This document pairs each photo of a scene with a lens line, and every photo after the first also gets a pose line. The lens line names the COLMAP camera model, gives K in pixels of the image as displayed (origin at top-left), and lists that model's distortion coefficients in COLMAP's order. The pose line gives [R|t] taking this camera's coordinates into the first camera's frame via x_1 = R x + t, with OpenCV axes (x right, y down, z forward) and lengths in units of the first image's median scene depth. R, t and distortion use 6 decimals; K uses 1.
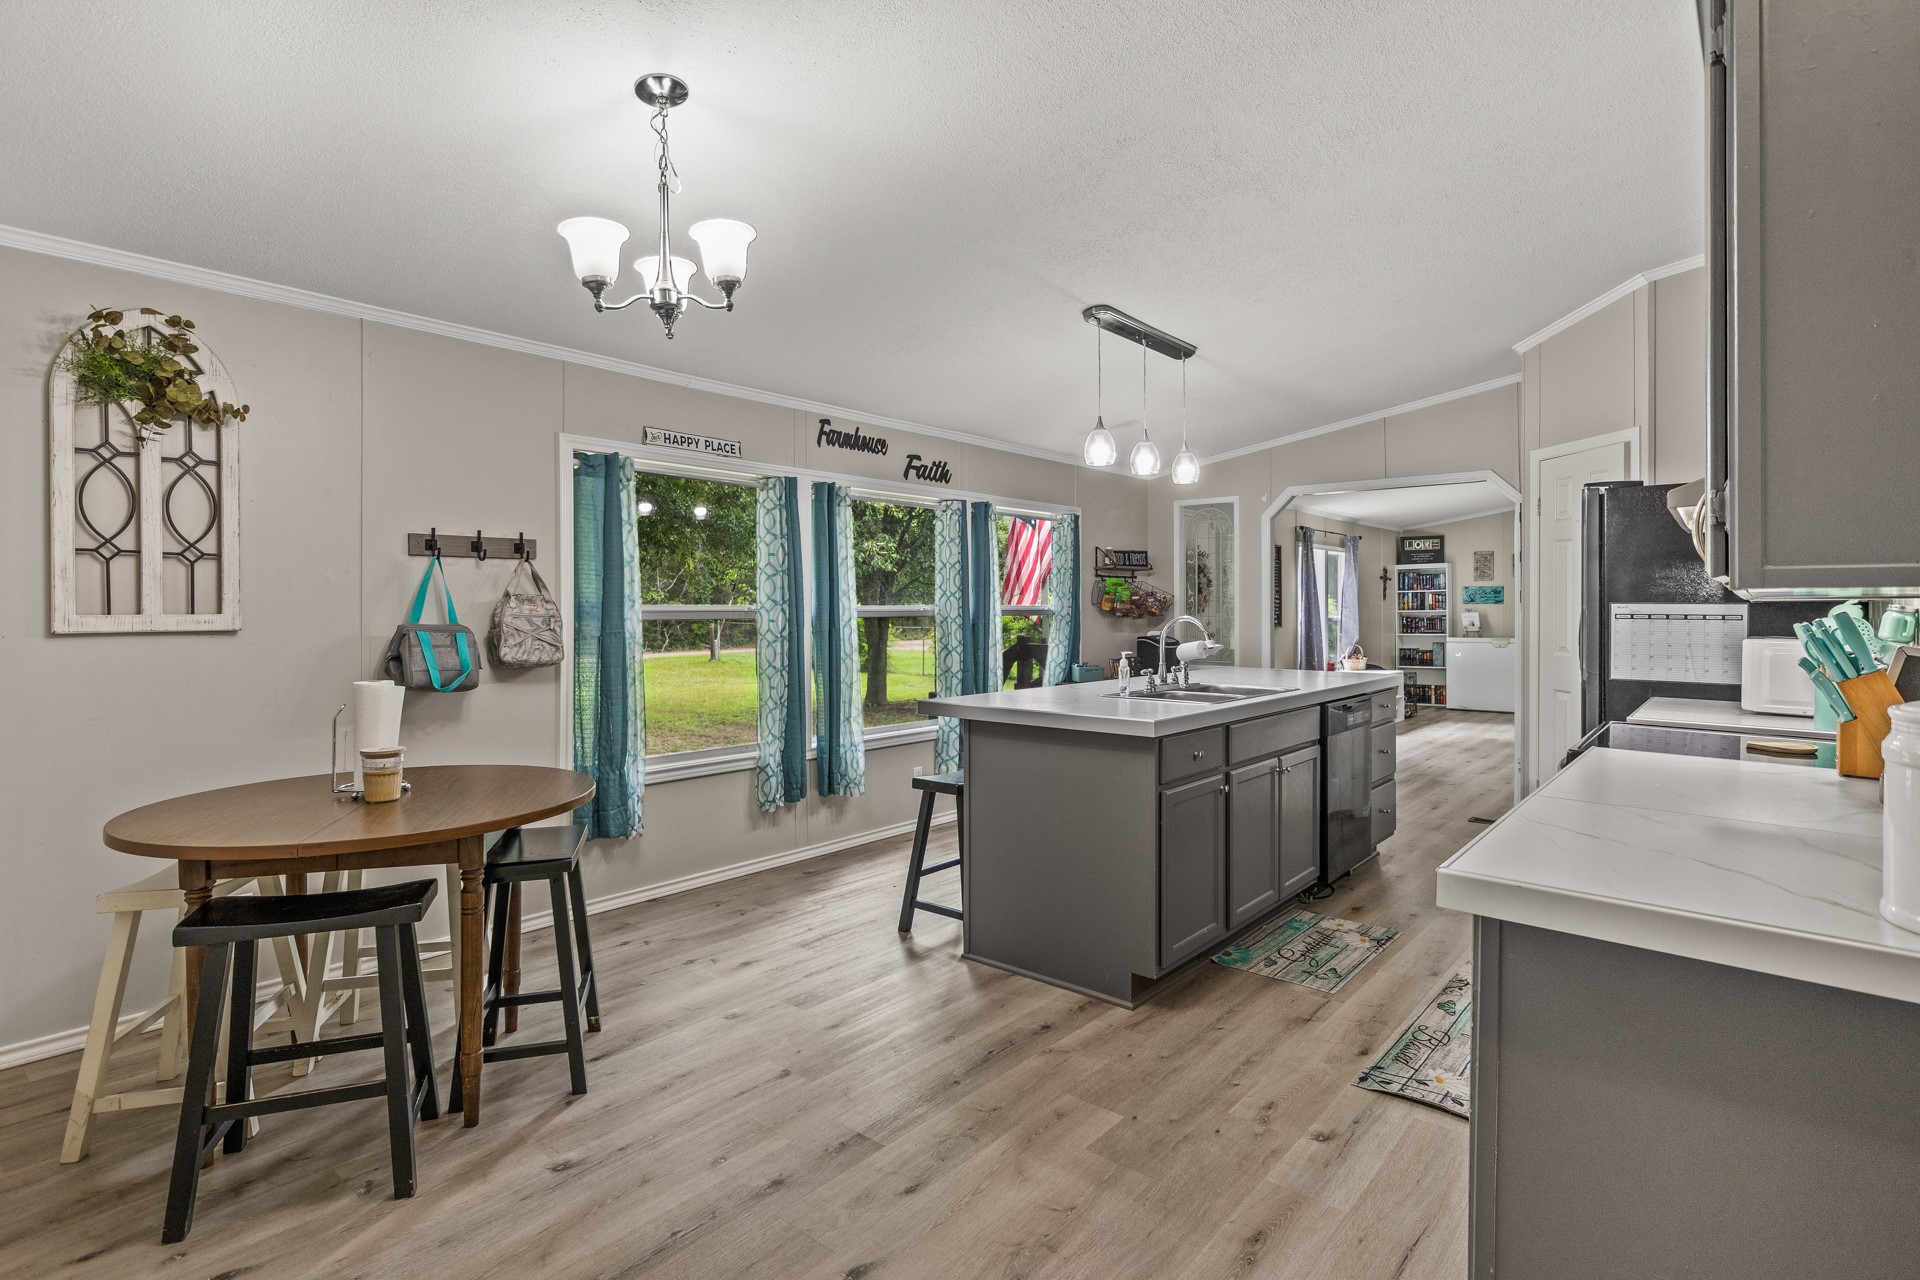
lens RADIAL K [[968.4, 0, 991.2], [0, 968.4, 623.5], [0, 0, 1]] dist [-0.000365, -0.001258]
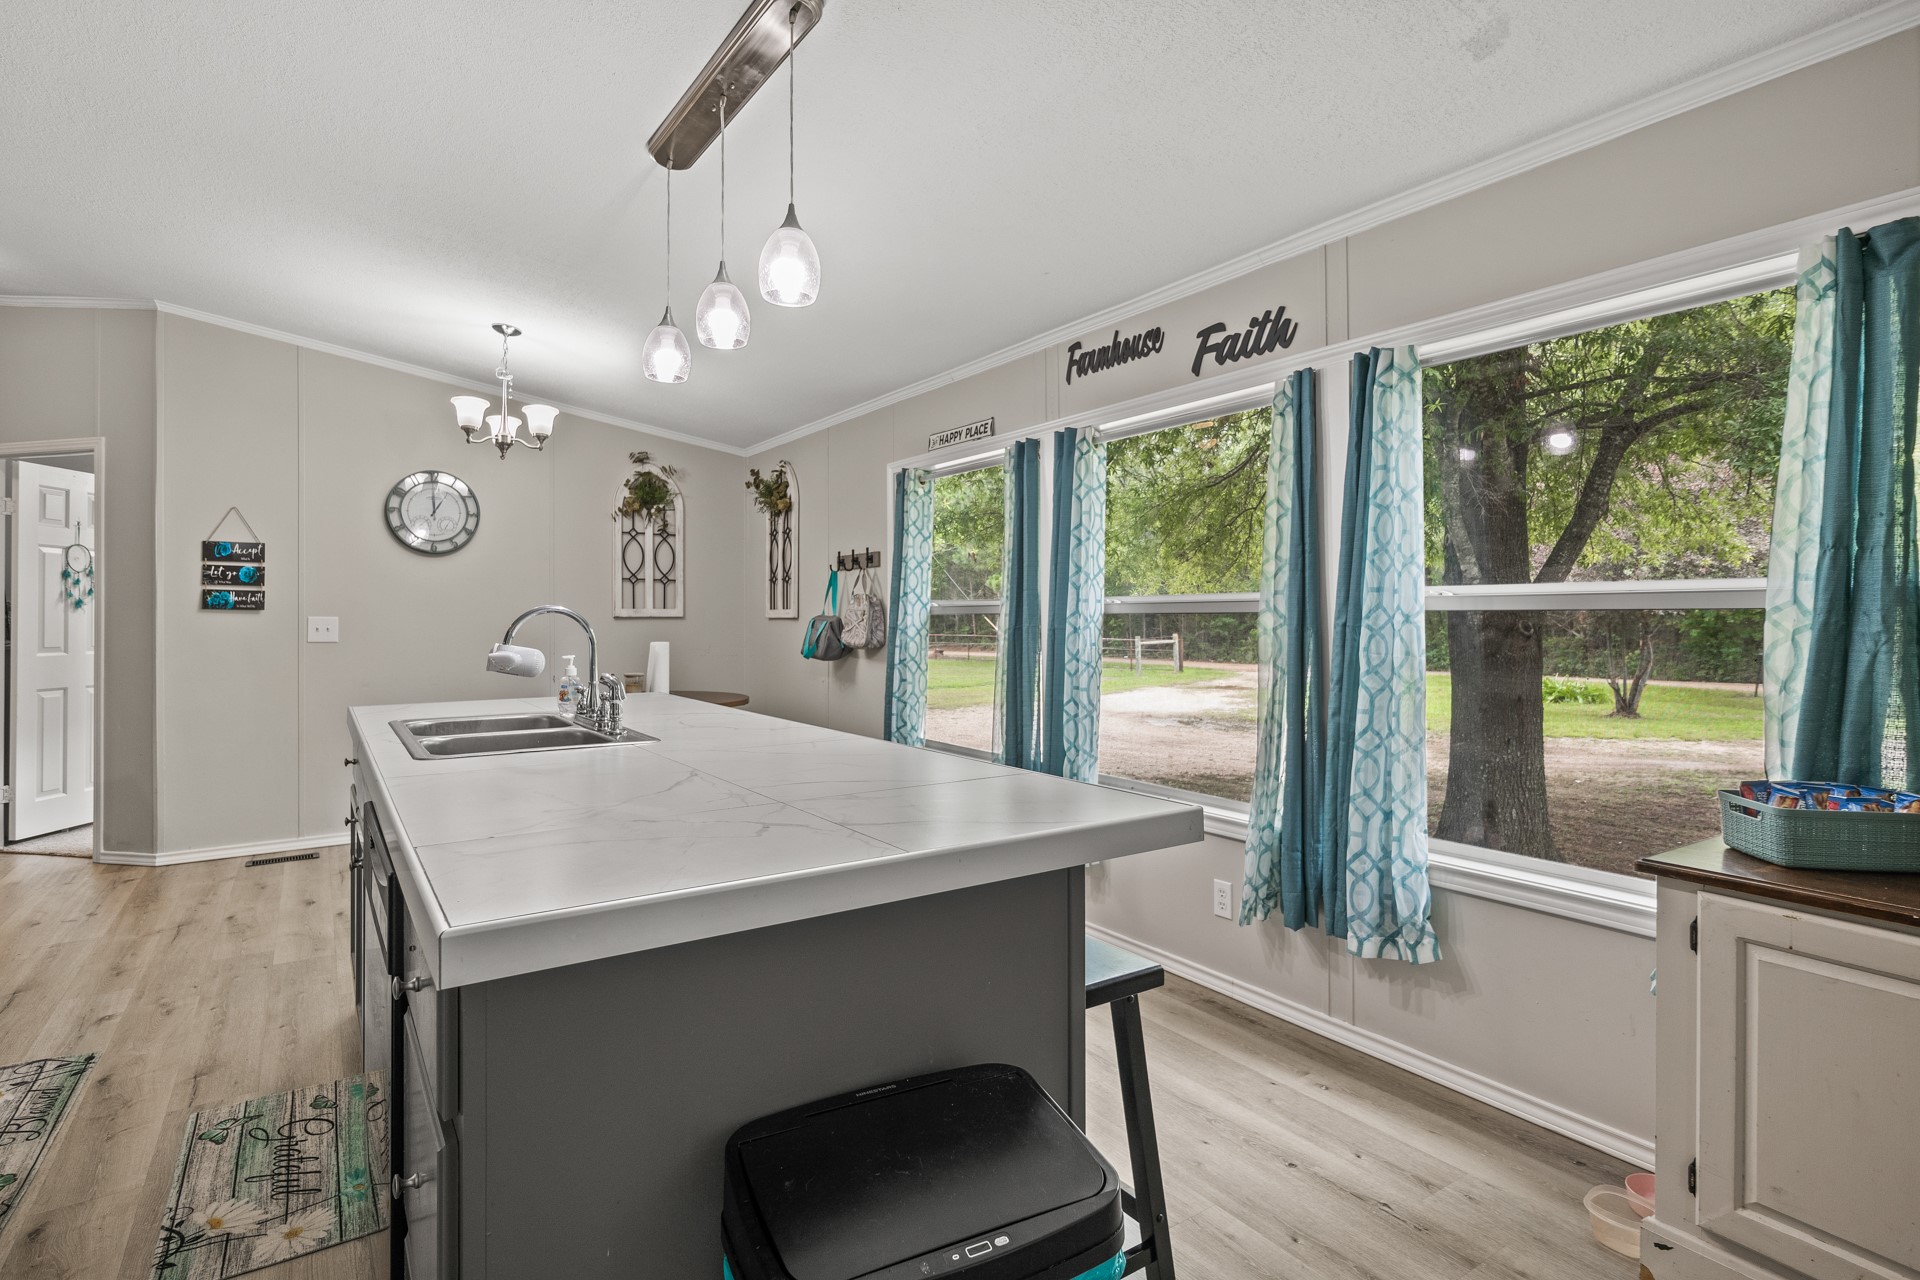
lens RADIAL K [[968.4, 0, 959.7], [0, 968.4, 627.4], [0, 0, 1]] dist [-0.000365, -0.001258]
pose [[-0.305429, 0.015682, -0.952086, 0.508528], [-0.009806, 0.999760, 0.019613, -0.007565], [0.952164, 0.015327, -0.305202, 1.036690]]
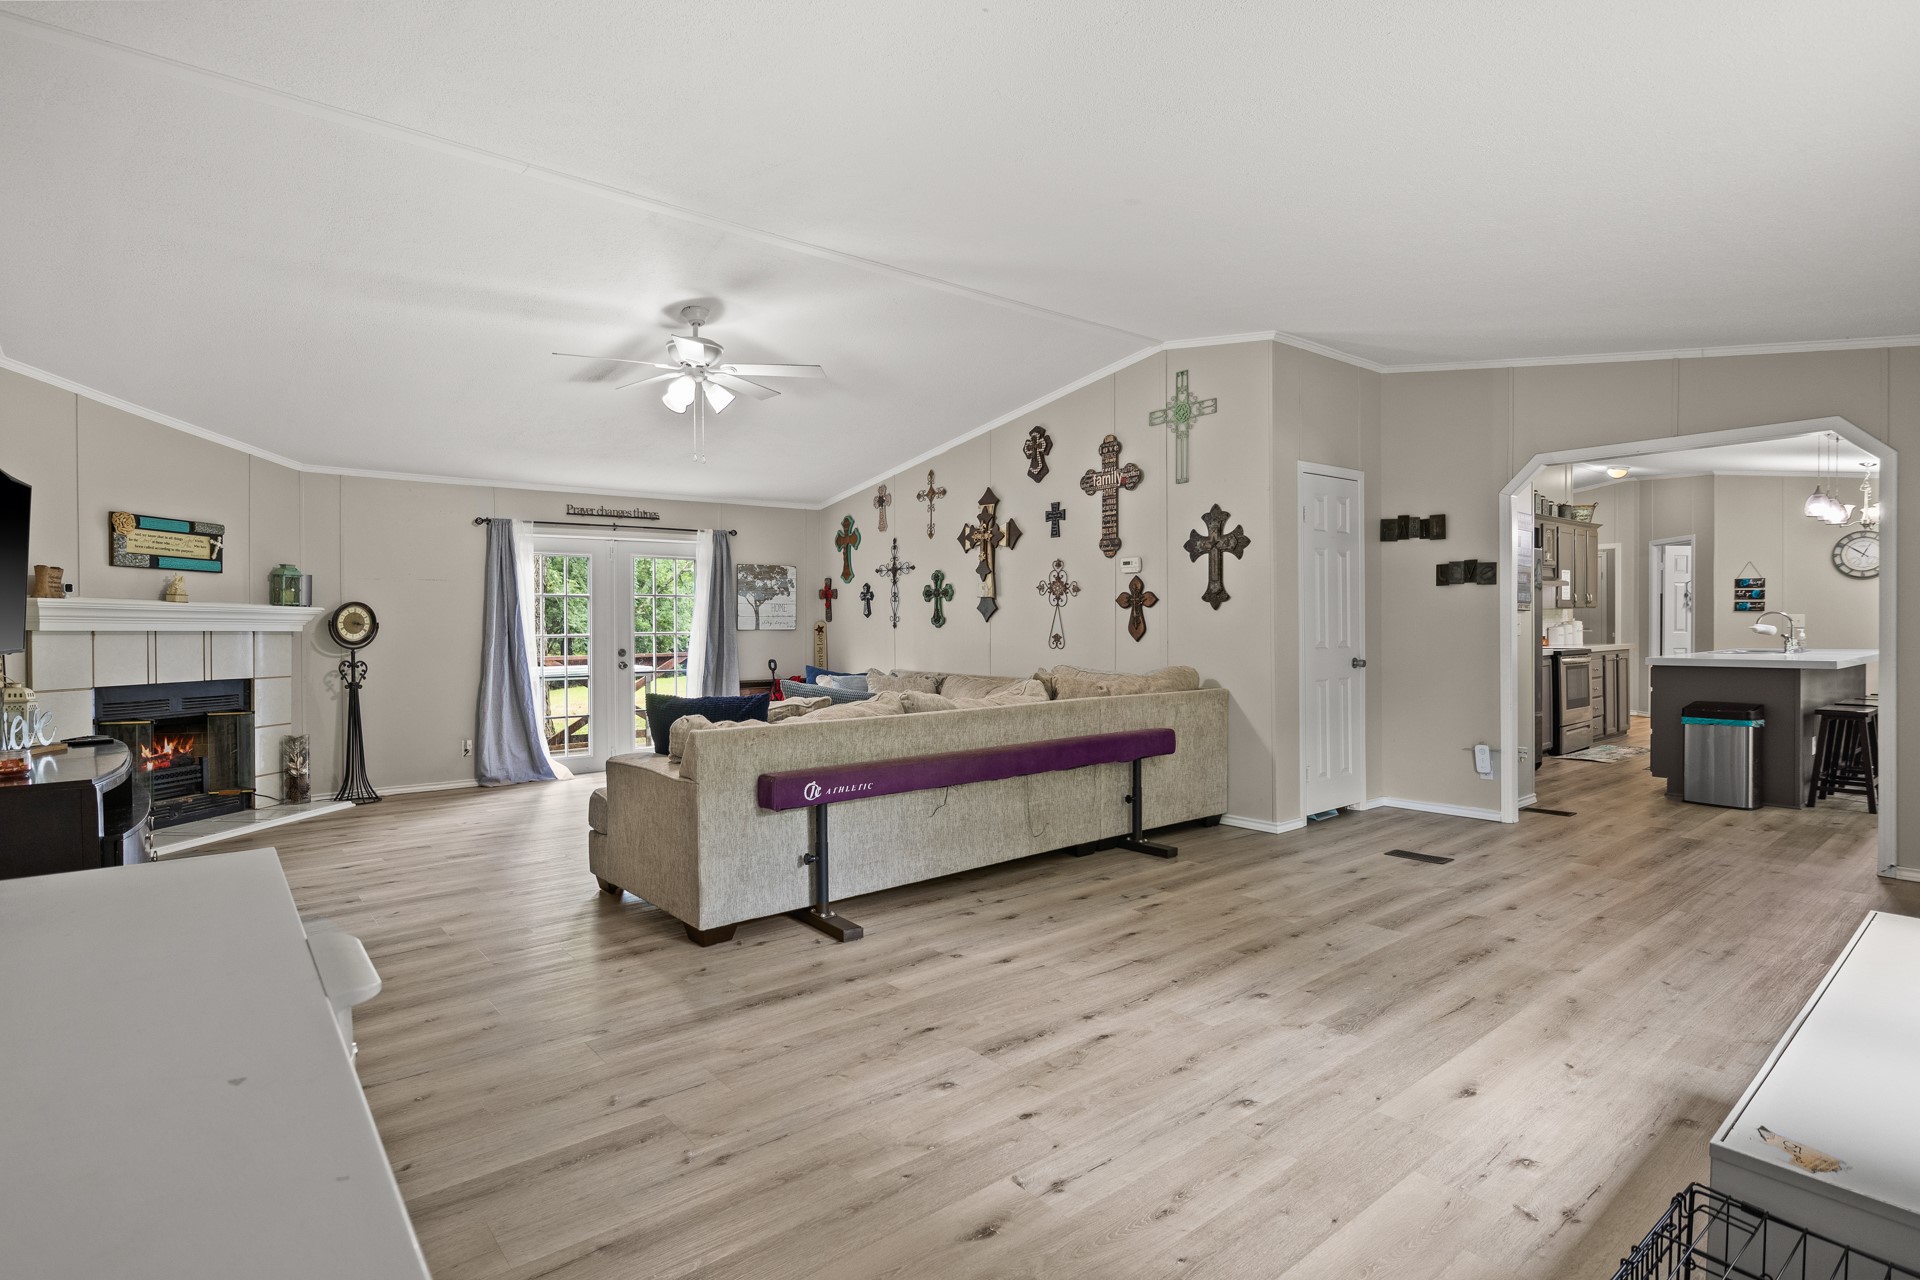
lens RADIAL K [[968.4, 0, 960.7], [0, 968.4, 633.5], [0, 0, 1]] dist [-0.000365, -0.001258]
pose [[-0.979408, 0.010157, 0.201636, 1.005729], [0.015294, 0.999596, 0.023936, -0.026461], [-0.201311, 0.026527, -0.979168, 2.354473]]
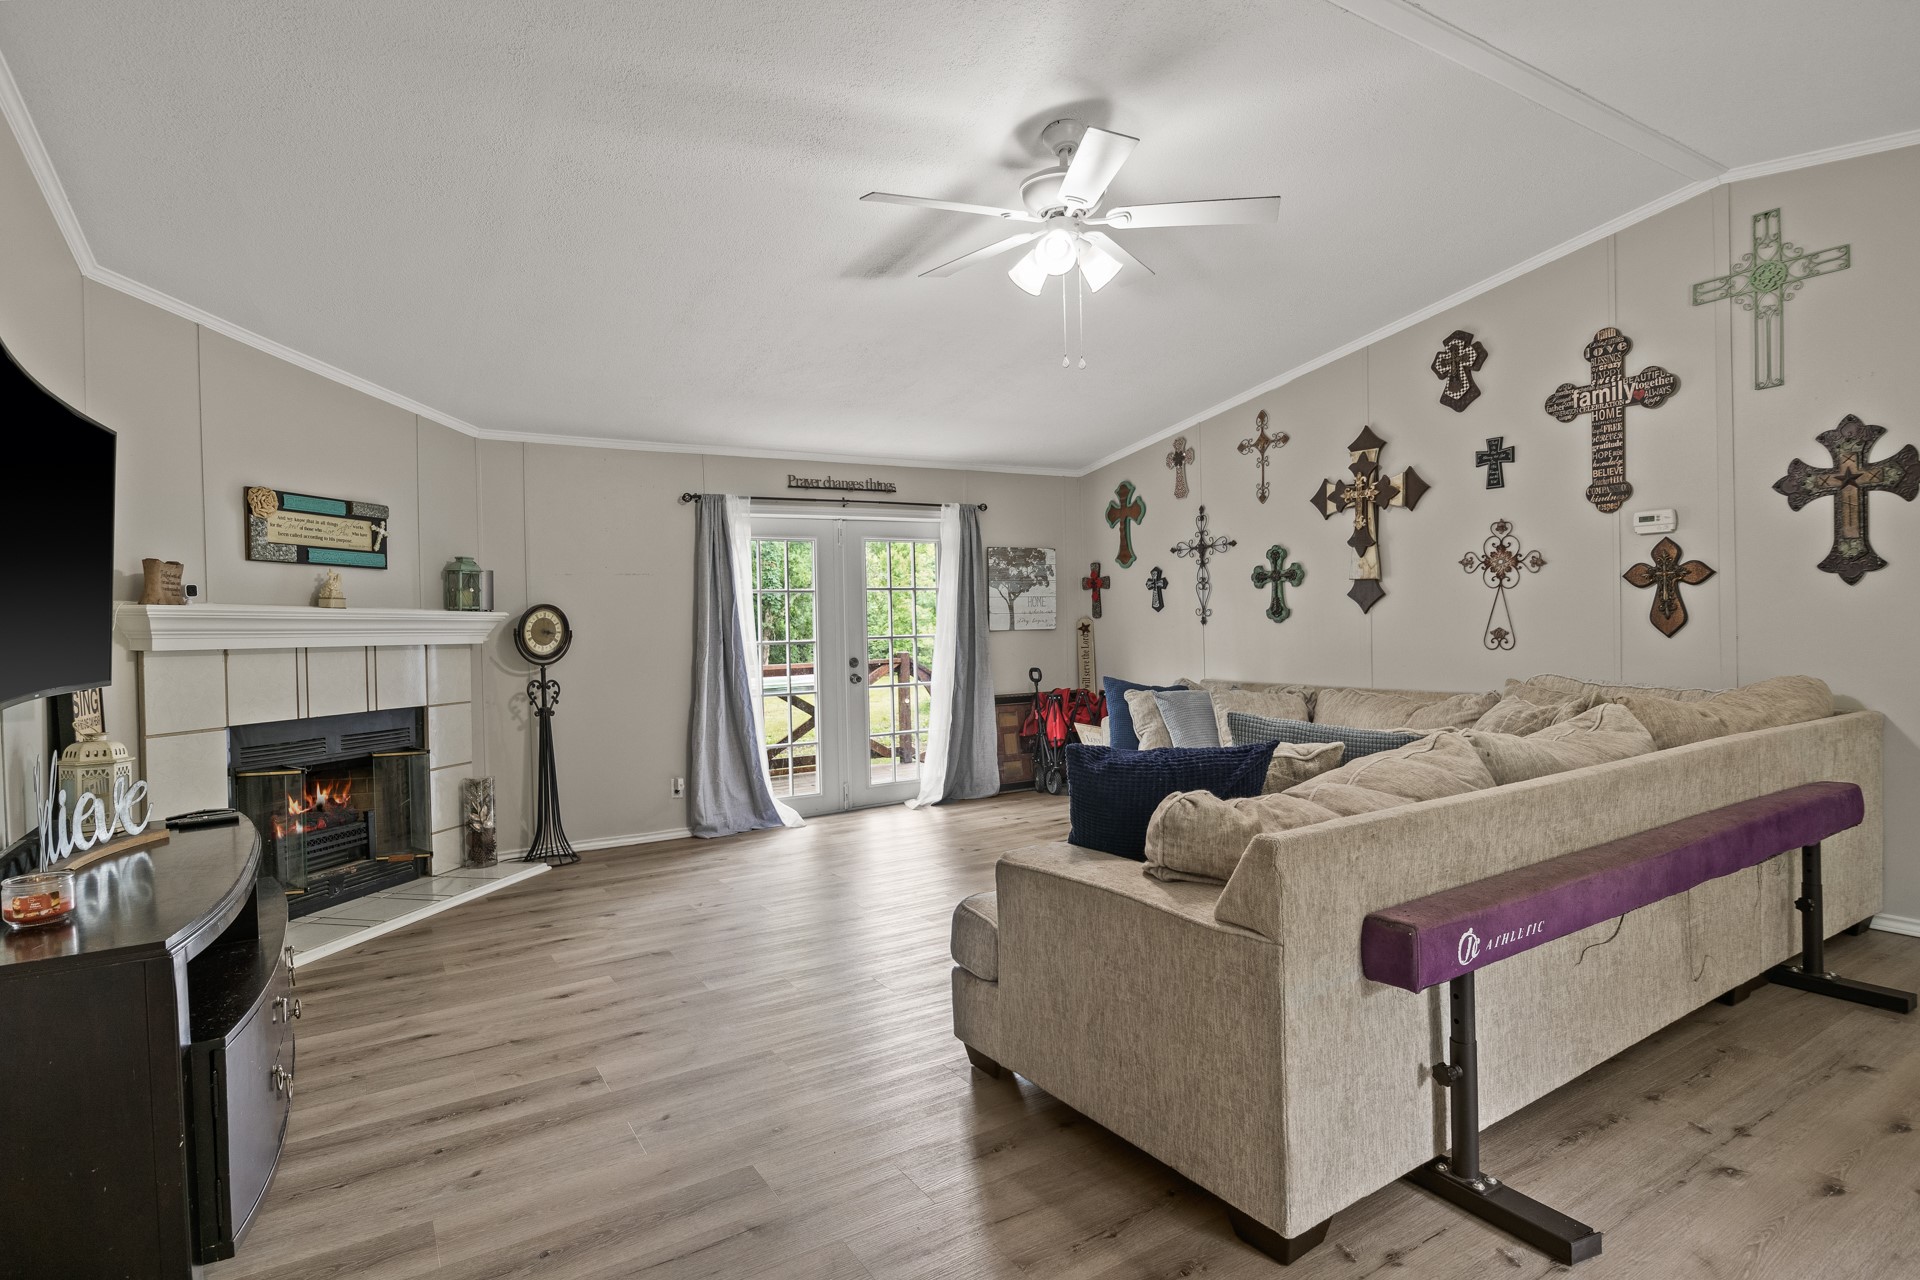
lens RADIAL K [[997.7, 0, 966.0], [0, 997.7, 634.1], [0, 0, 1]] dist [-0.006512, 0.000822]
pose [[-0.945939, 0.027448, 0.323182, 1.319200], [0.037041, 0.999036, 0.023568, -0.027241], [-0.322224, 0.034265, -0.946043, 2.081230]]
